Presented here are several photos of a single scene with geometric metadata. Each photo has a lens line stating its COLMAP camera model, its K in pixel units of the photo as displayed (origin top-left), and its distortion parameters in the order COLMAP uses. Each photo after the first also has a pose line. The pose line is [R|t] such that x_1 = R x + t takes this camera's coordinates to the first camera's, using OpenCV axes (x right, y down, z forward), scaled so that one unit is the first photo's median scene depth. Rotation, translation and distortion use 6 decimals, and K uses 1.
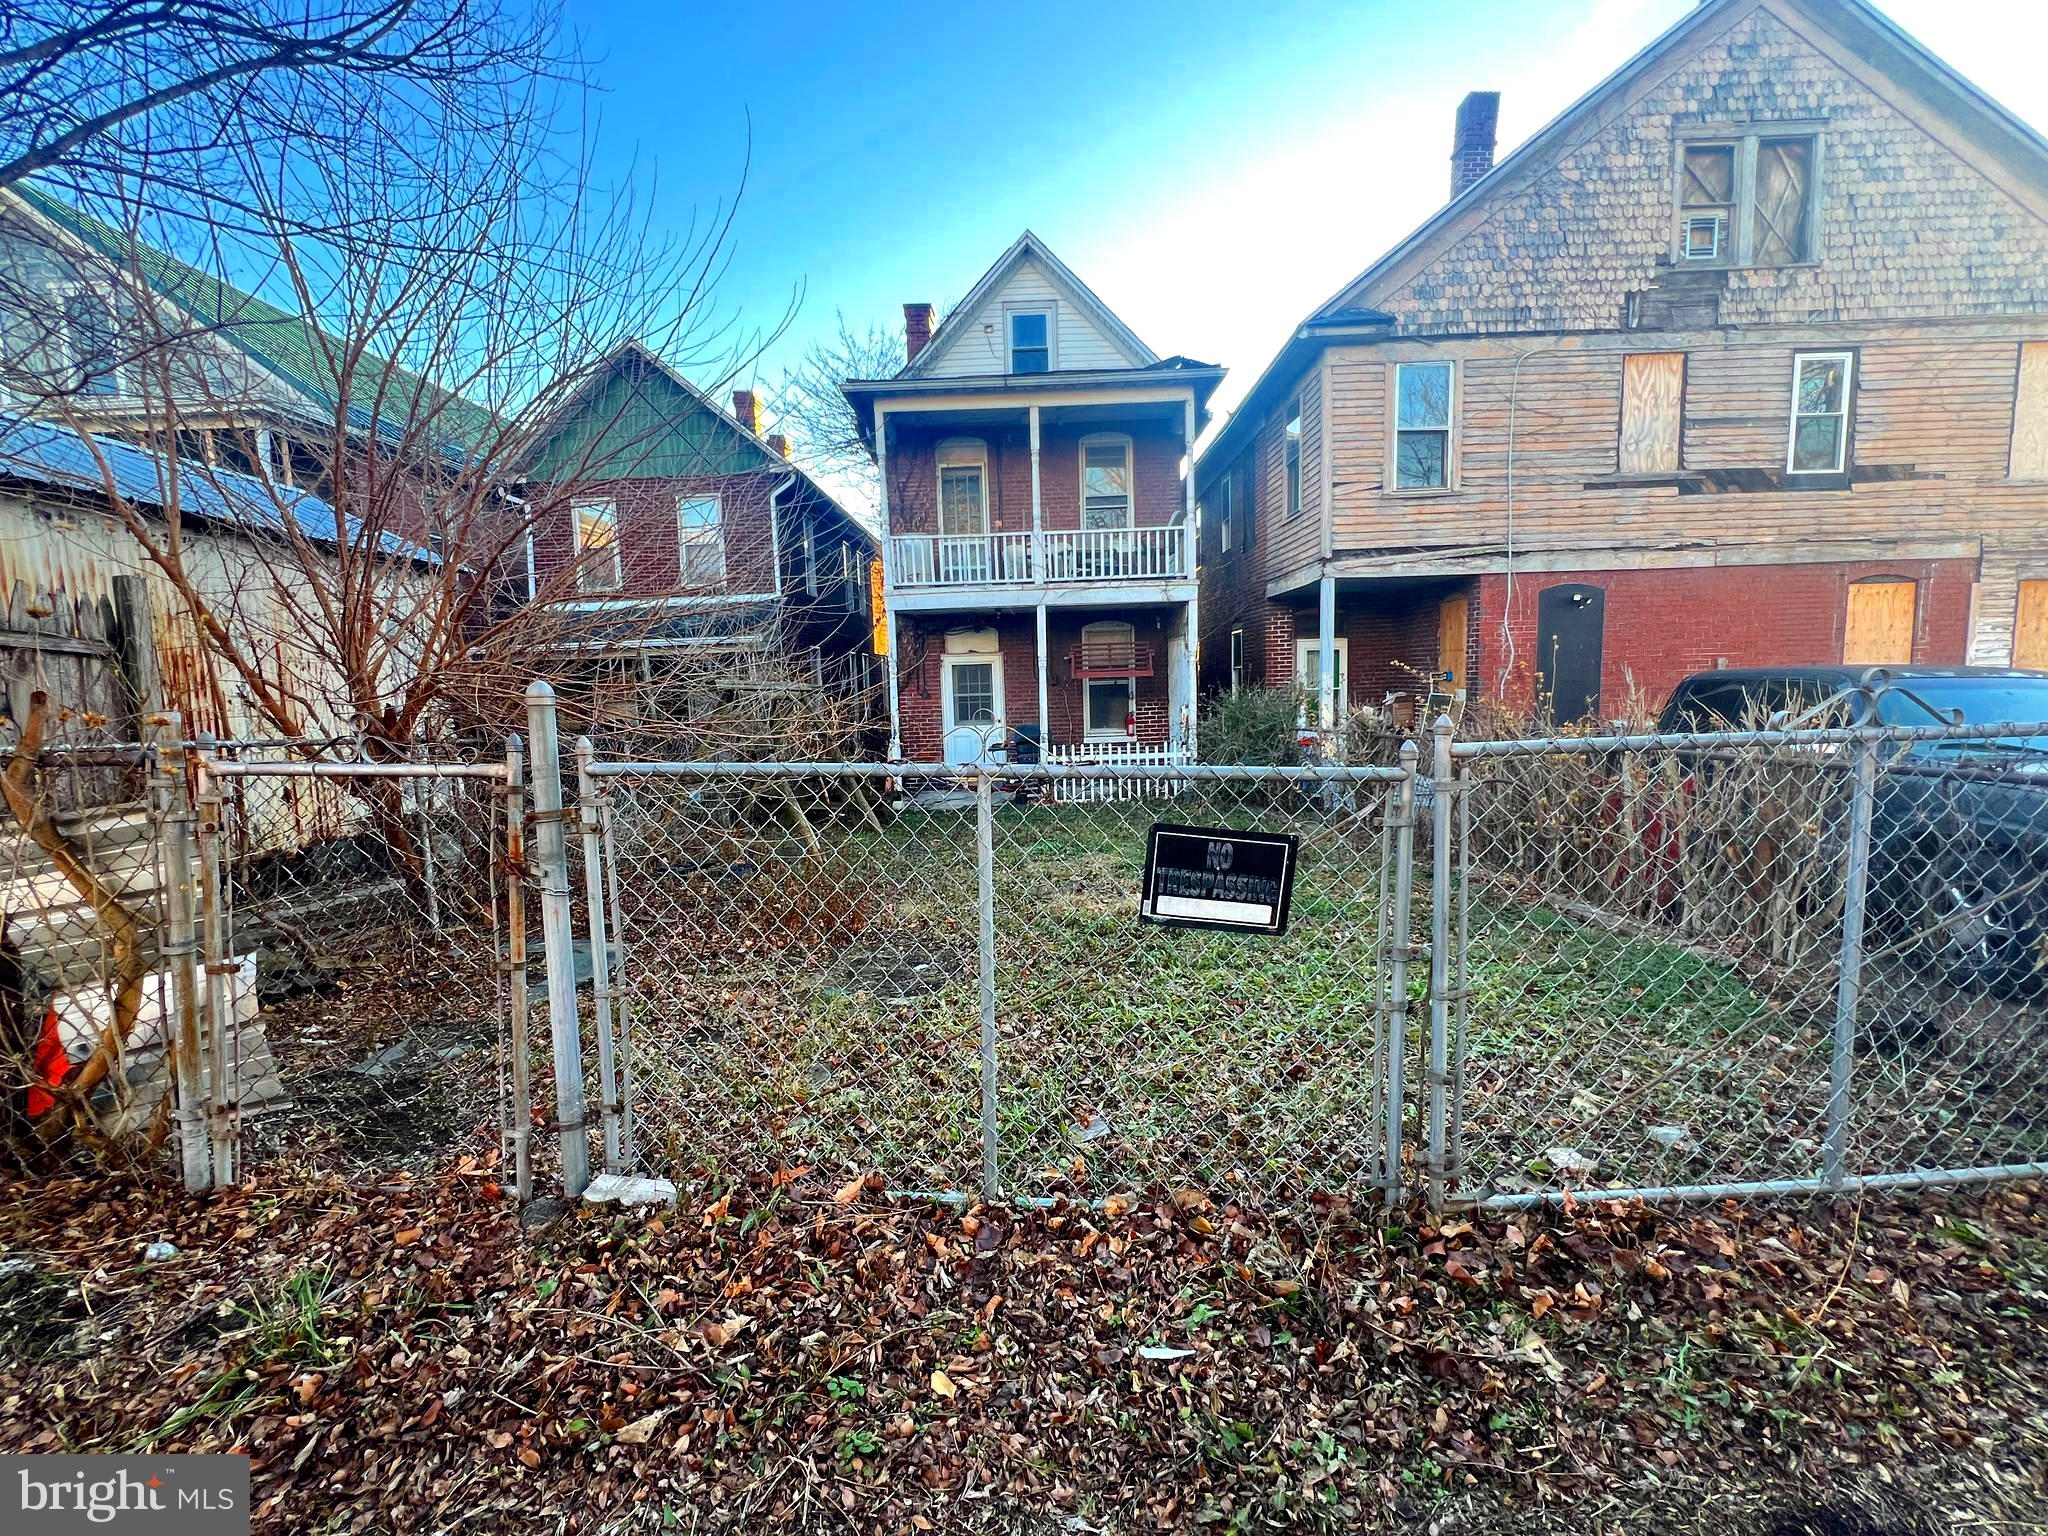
lens RADIAL K [[895.0, 0, 1024.2], [0, 895.0, 768.9], [0, 0, 1]] dist [0.000856, 0.000067]
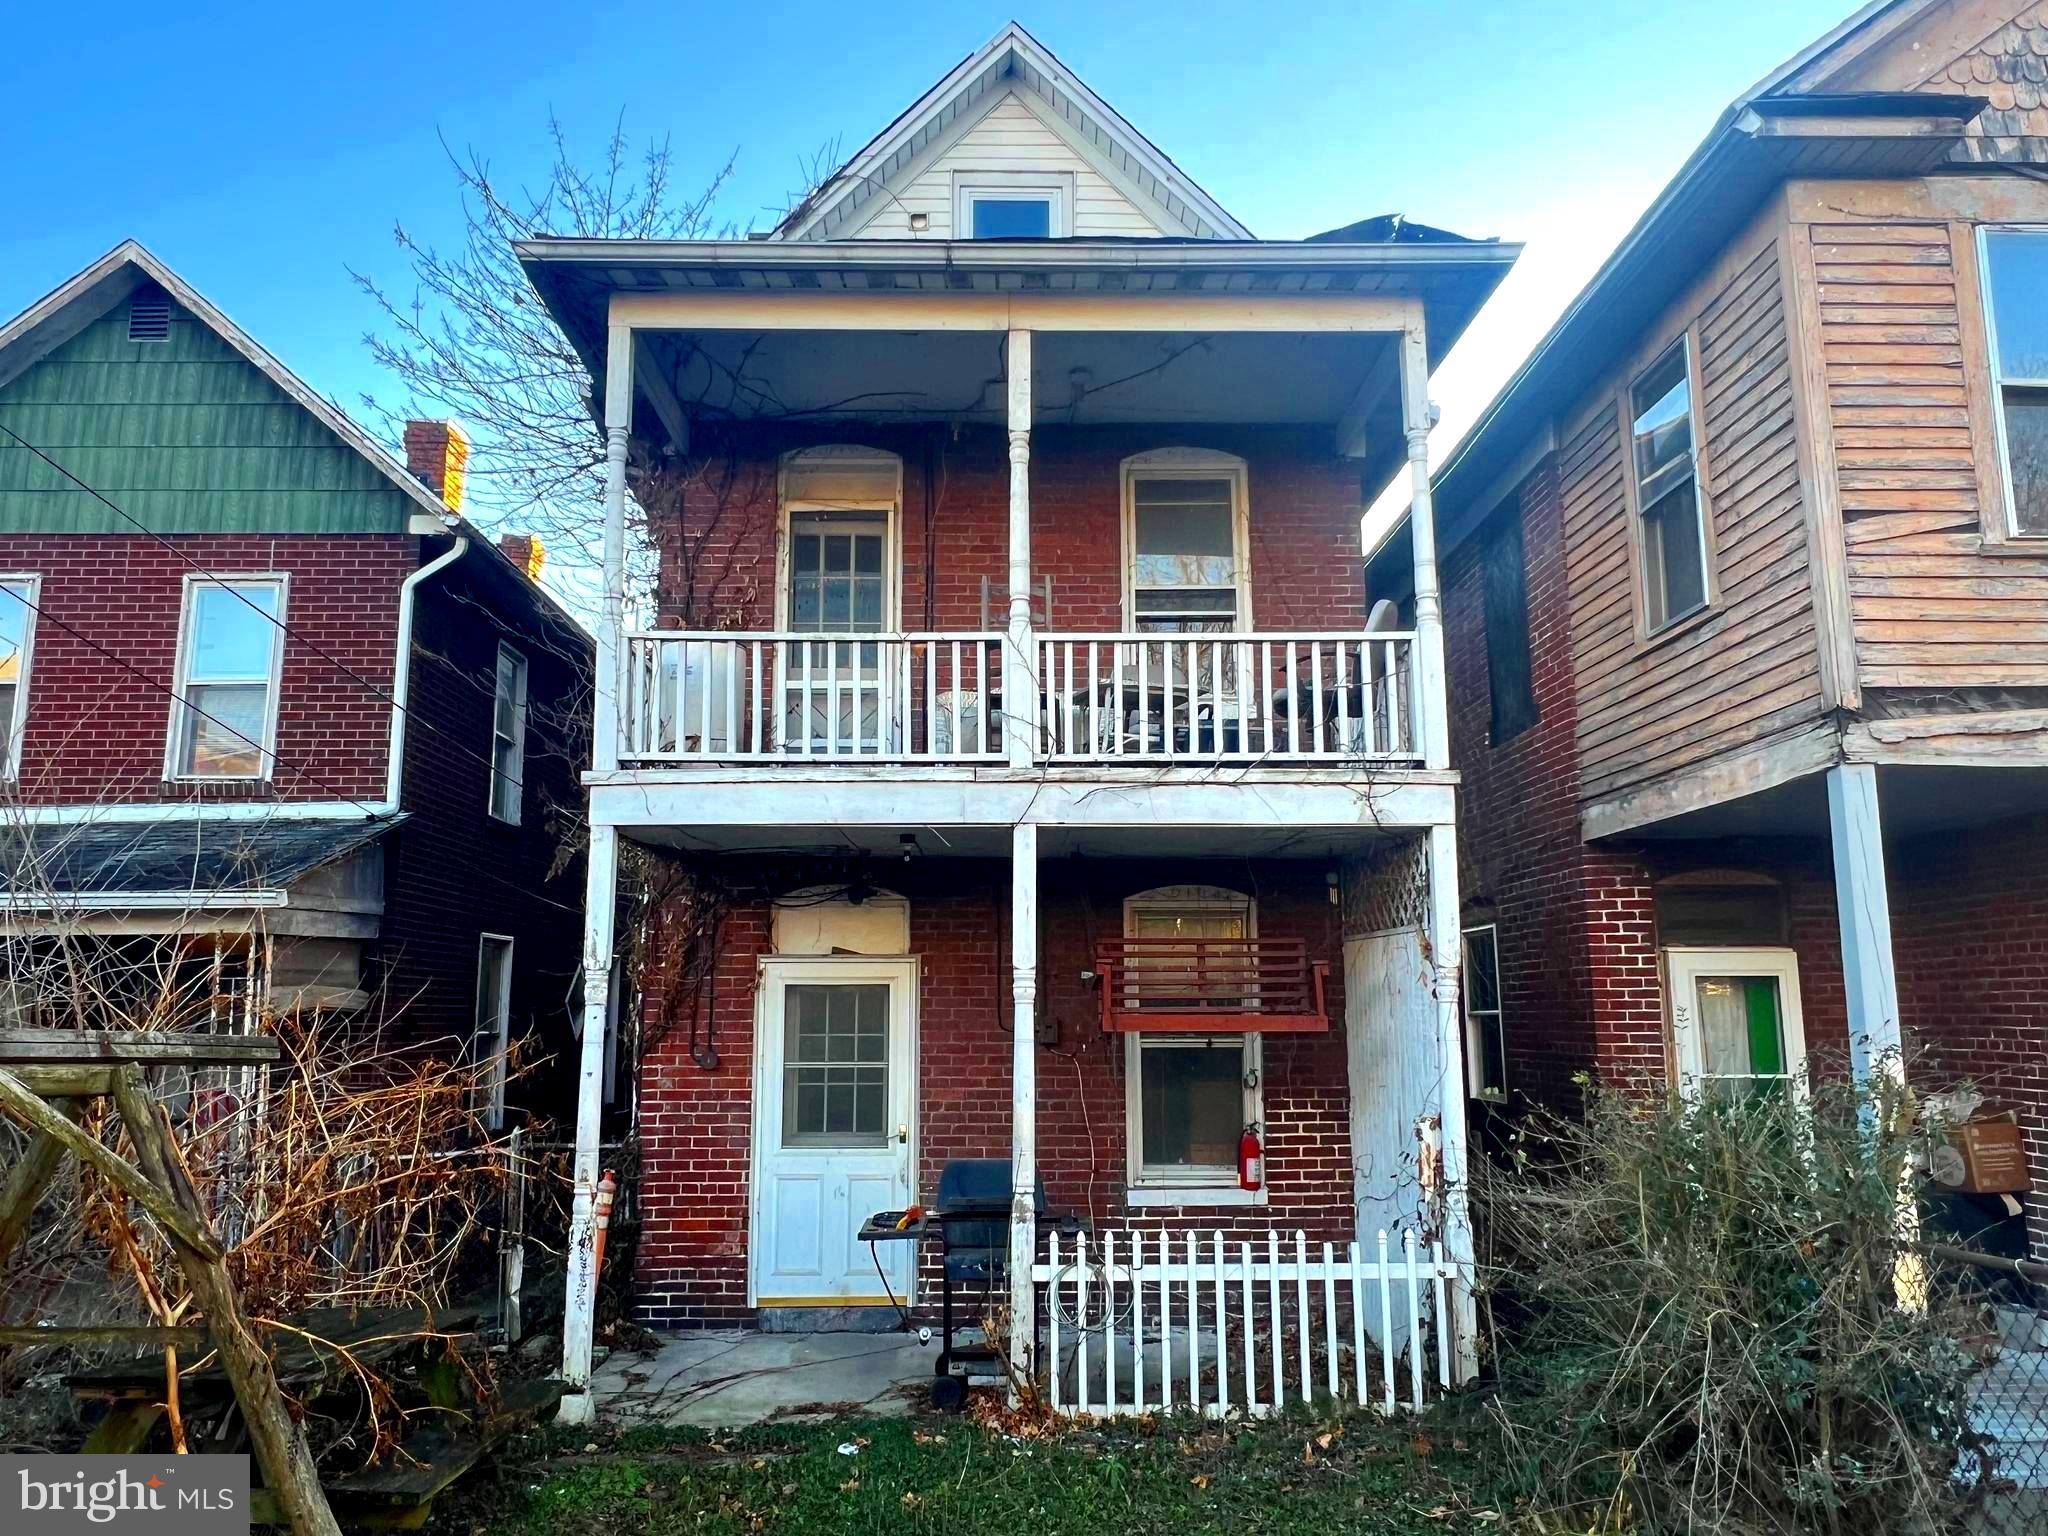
lens RADIAL K [[1384.2, 0, 1022.2], [0, 1384.2, 773.8], [0, 0, 1]] dist [0.026700, 0.001293]
pose [[0.999165, 0.032642, 0.024568, 0.003209], [-0.024818, 0.962629, -0.269685, -0.050804], [-0.032453, 0.268851, 0.962635, 0.444308]]
